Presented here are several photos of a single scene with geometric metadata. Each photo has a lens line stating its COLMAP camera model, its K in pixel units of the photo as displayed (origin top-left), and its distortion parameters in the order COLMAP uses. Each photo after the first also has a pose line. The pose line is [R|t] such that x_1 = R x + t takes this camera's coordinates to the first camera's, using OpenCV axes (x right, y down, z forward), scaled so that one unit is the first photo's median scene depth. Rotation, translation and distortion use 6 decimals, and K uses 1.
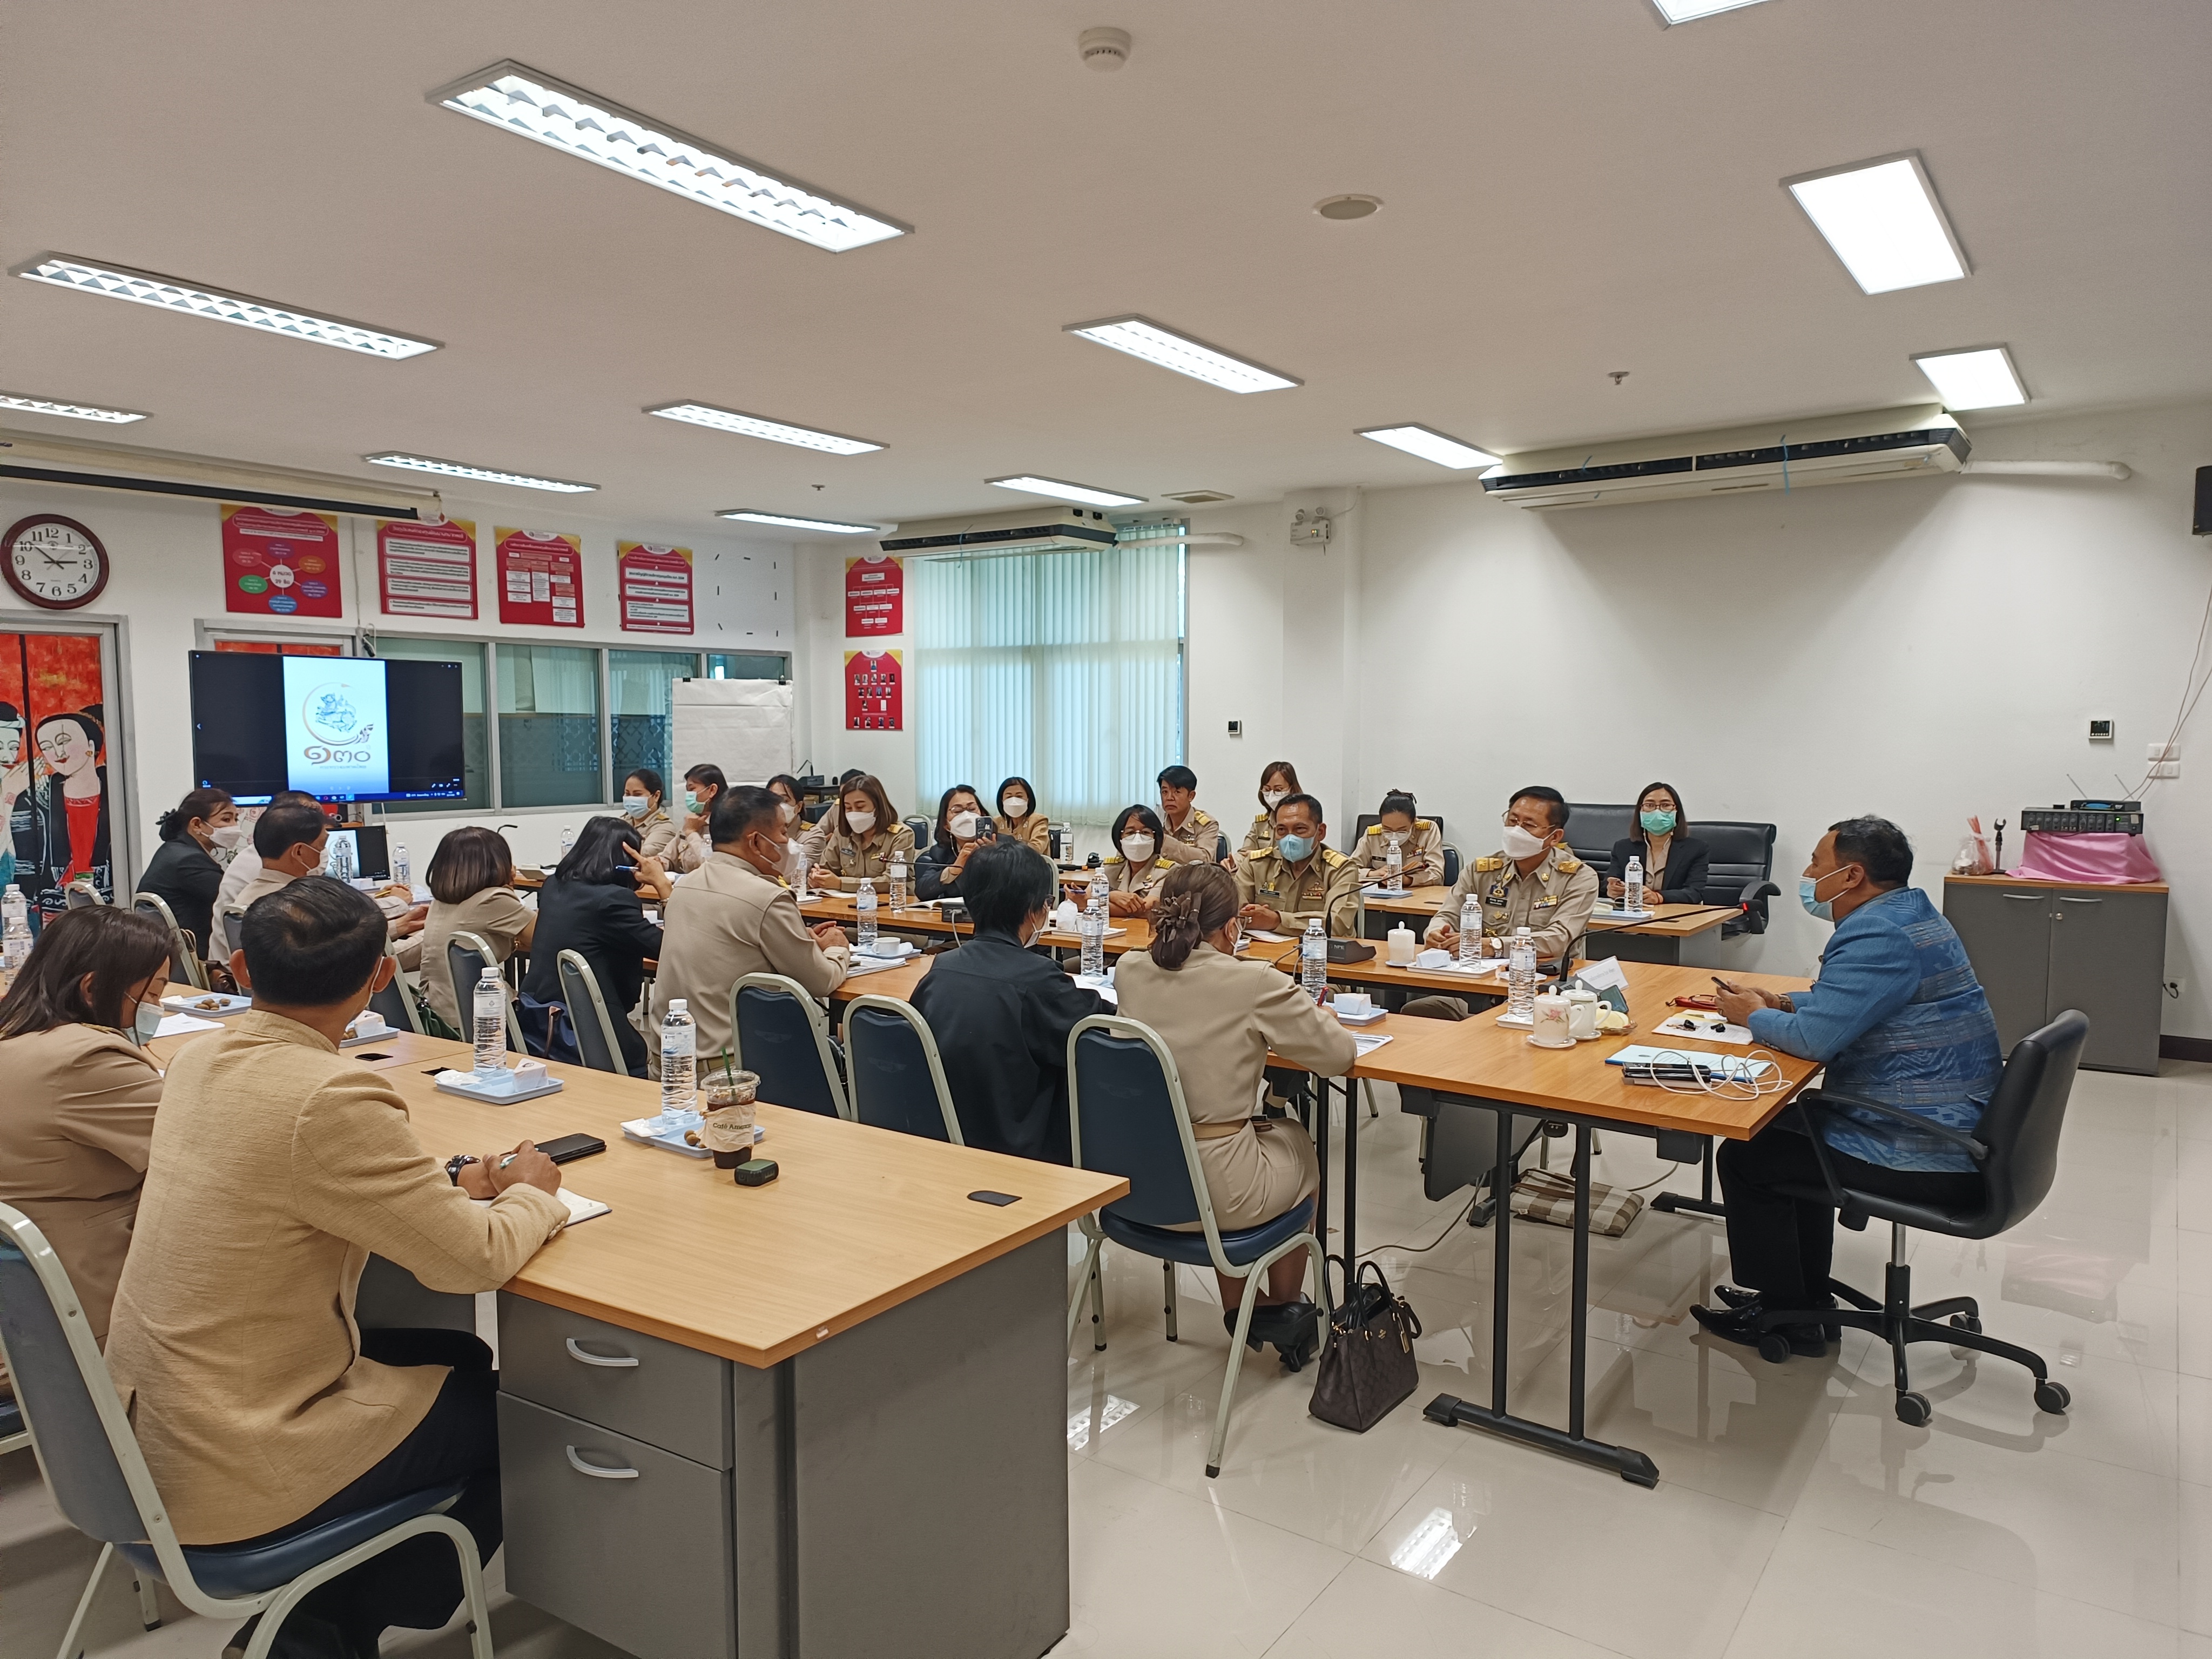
lens RADIAL K [[1413.2, 0, 1043.8], [0, 1413.2, 832.6], [0, 0, 1]] dist [0.050725, 0.000112]
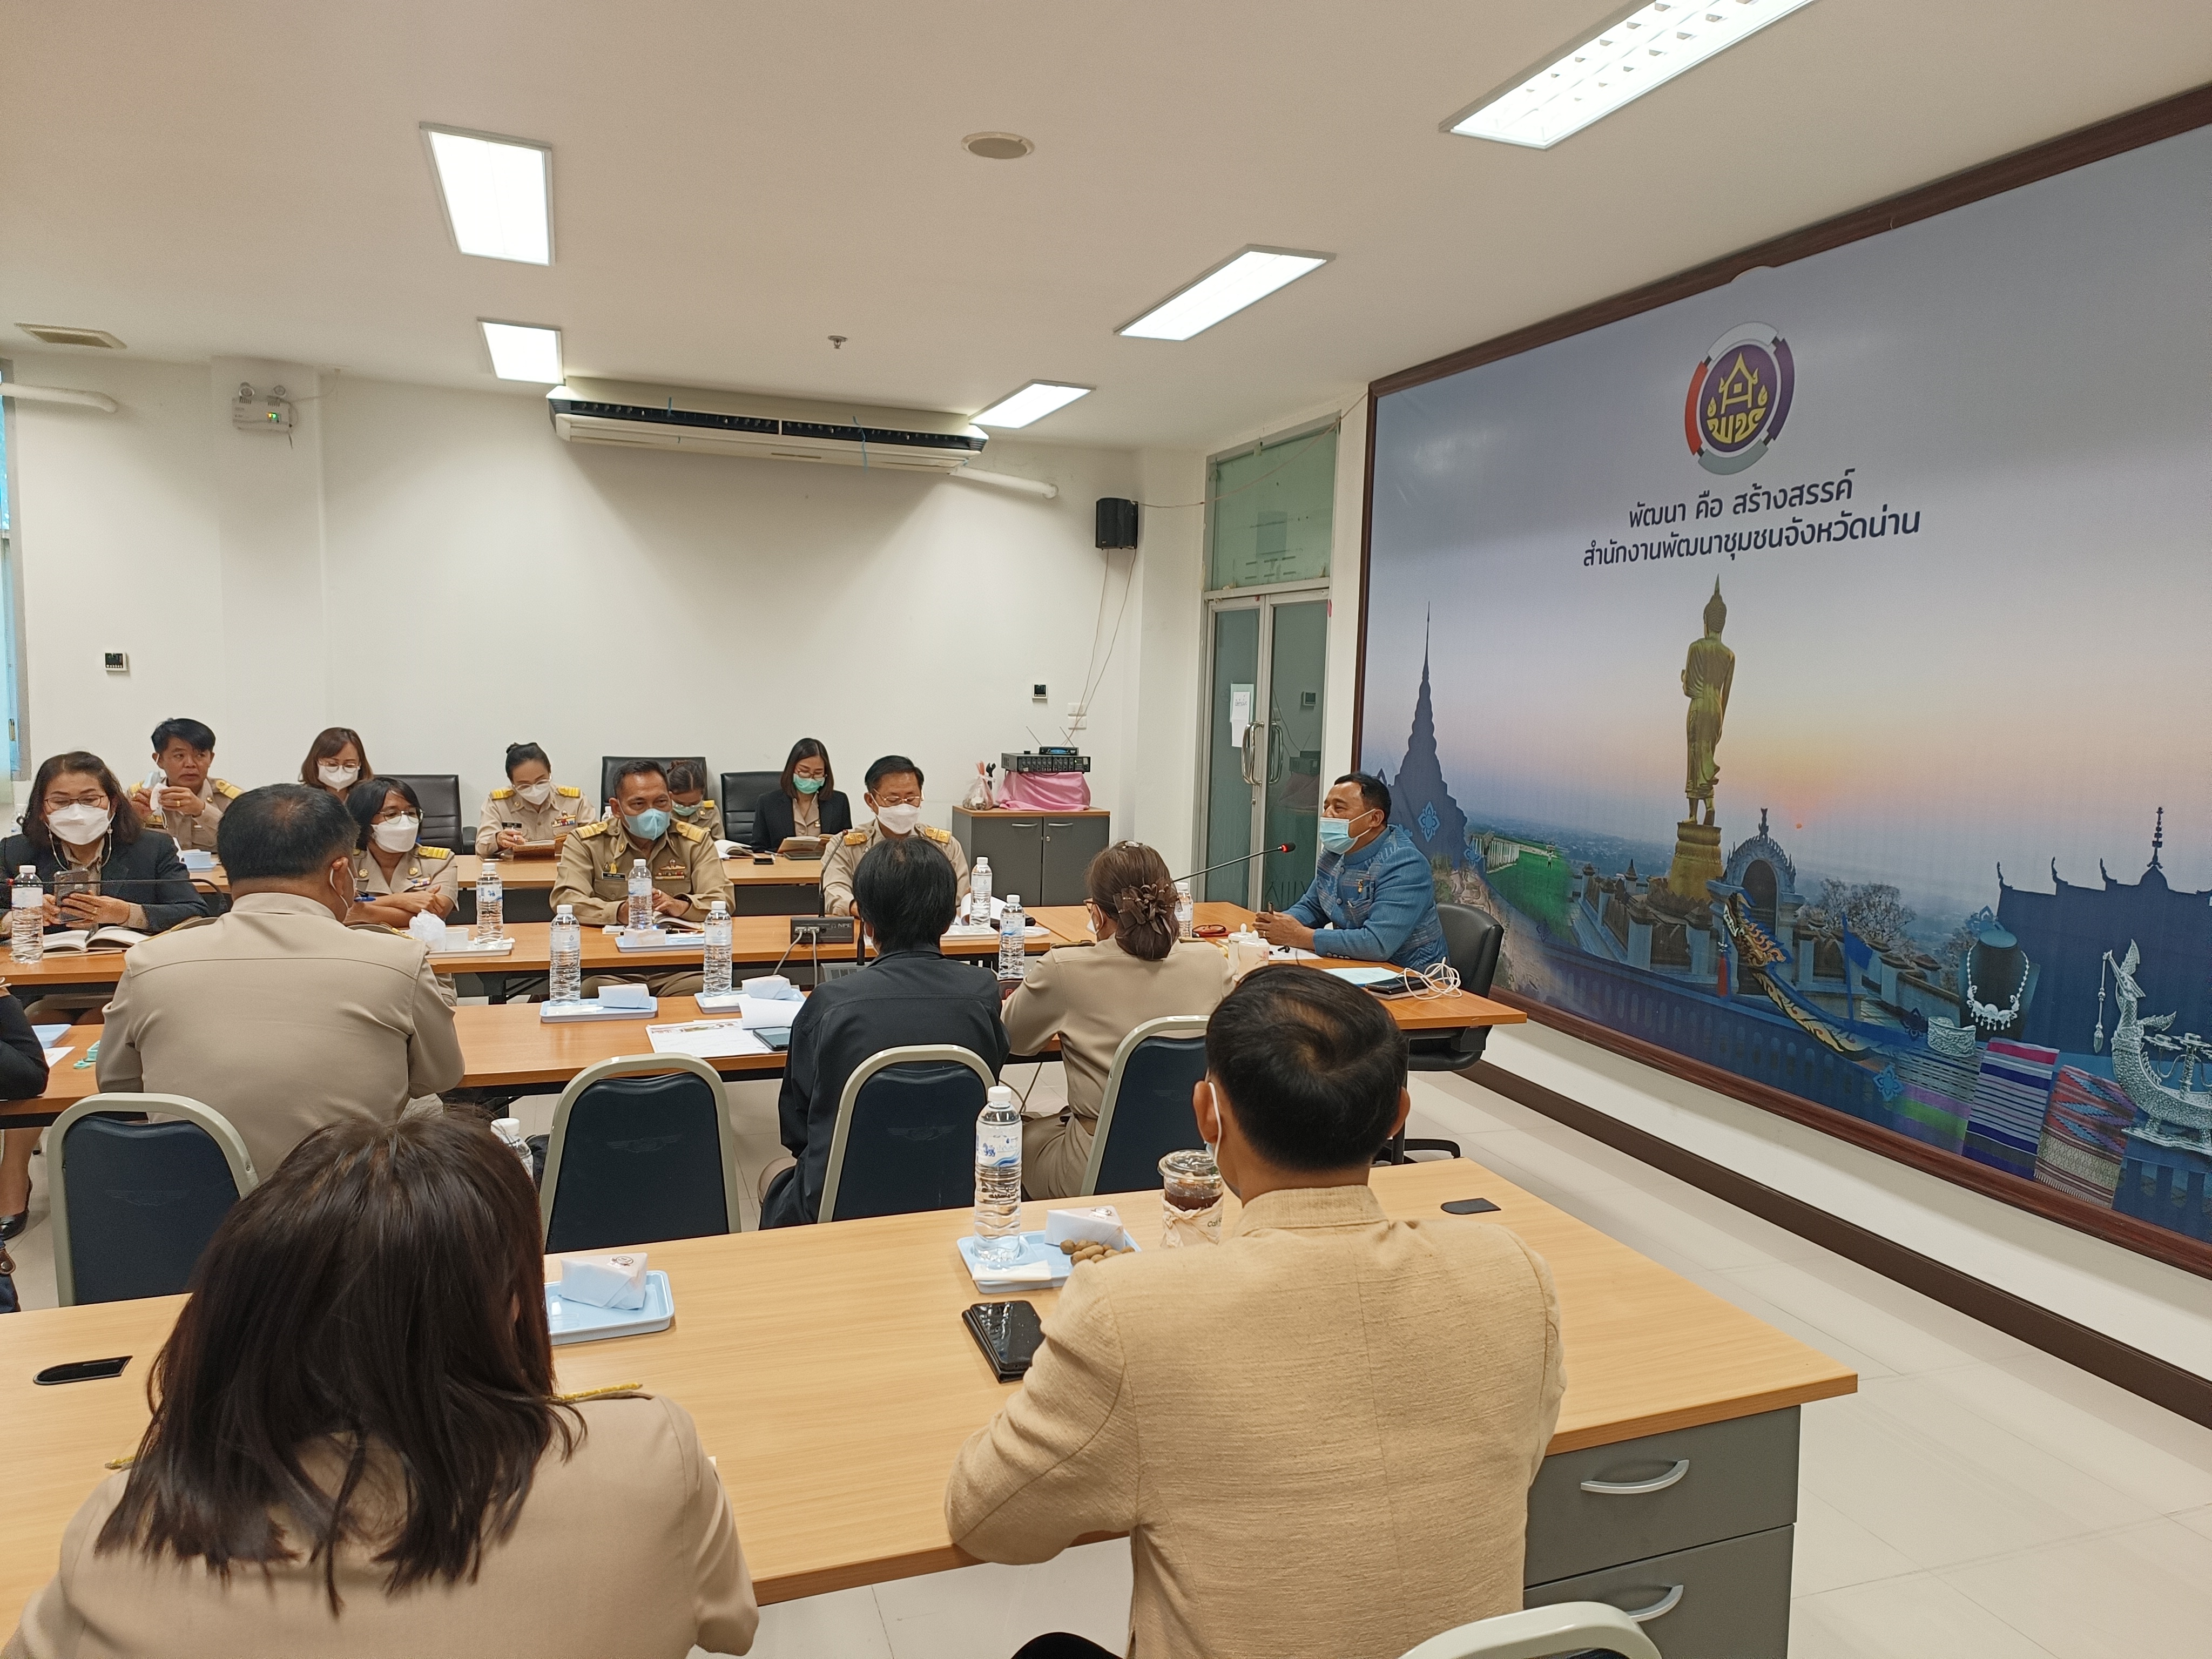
lens RADIAL K [[1459.2, 0, 1106.3], [0, 1459.2, 745.9], [0, 0, 1]] dist [0.000315, -0.000682]
pose [[0.533446, -0.018531, 0.845631, -0.313419], [0.033572, 0.999436, 0.000724, -0.020400], [-0.845168, 0.028003, 0.533767, 0.241984]]
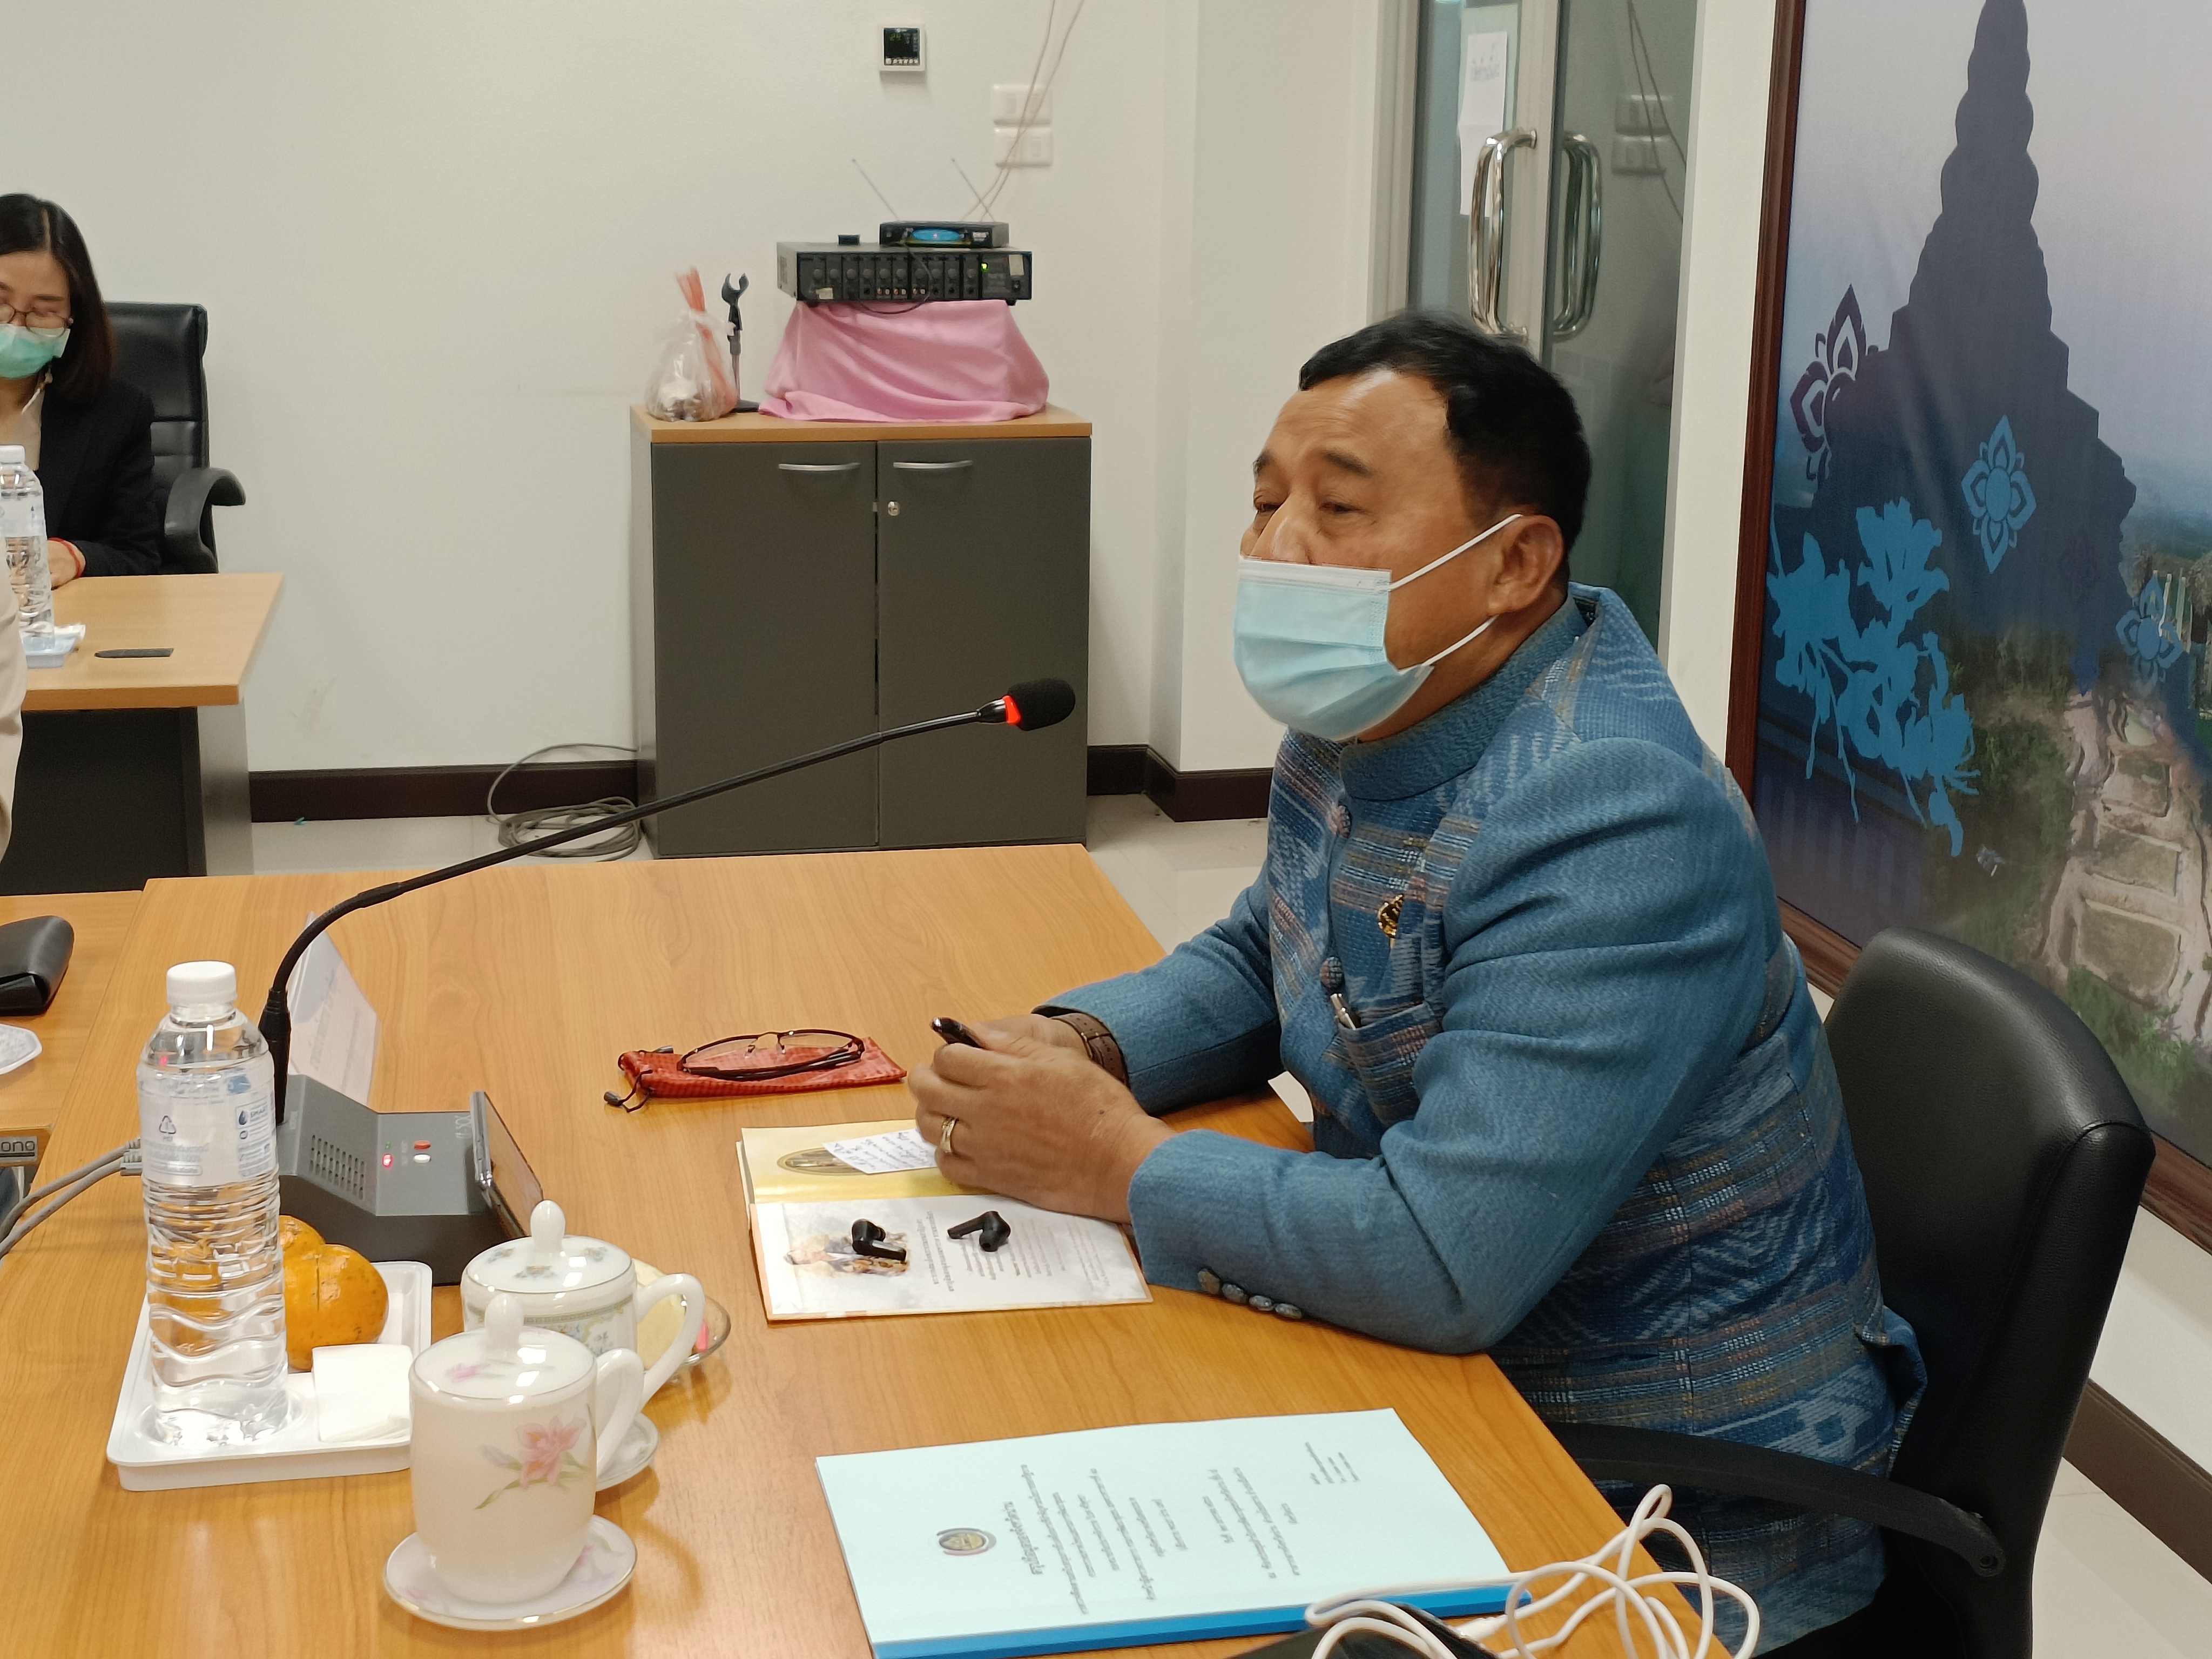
lens RADIAL K [[3055.1, 0, 1130.8], [0, 3055.1, 829.7], [0, 0, 1]] dist [0.040766, 0.029529]
pose [[0.638115, -0.172959, 0.750263, 0.059144], [0.044215, 0.981066, 0.188560, -0.012892], [-0.768670, -0.087150, 0.633680, 0.339593]]
